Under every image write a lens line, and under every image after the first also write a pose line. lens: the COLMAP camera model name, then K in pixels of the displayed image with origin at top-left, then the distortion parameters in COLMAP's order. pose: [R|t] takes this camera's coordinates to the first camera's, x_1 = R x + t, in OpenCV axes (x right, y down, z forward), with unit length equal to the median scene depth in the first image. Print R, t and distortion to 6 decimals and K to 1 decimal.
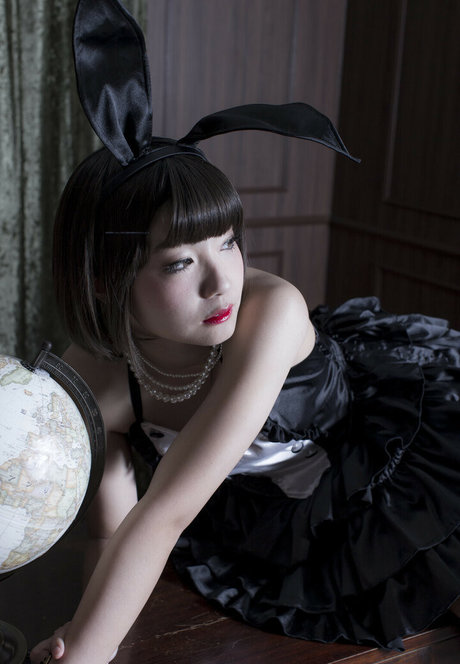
lens RADIAL K [[1007.5, 0, 225.7], [0, 1007.5, 335.8], [0, 0, 1]] dist [0.009876, 0.000000]
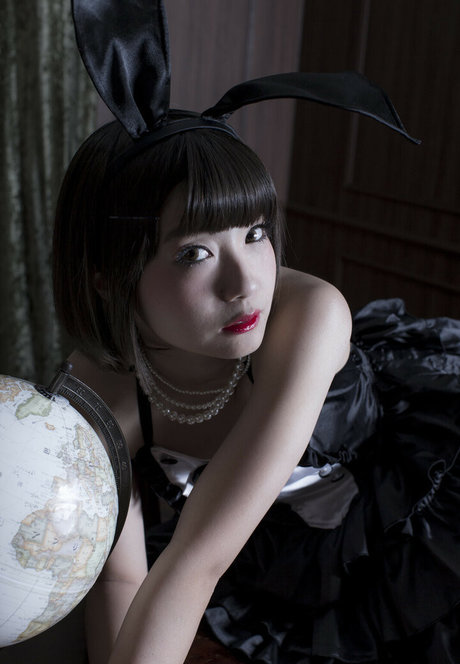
lens RADIAL K [[1007.5, 0, 204.7], [0, 1007.5, 354.0], [0, 0, 1]] dist [0.009876, 0.000000]
pose [[0.997895, -0.001129, 0.064835, -0.093728], [-0.001092, 0.999414, 0.034207, -0.022576], [-0.064836, -0.034206, 0.997310, 0.138281]]
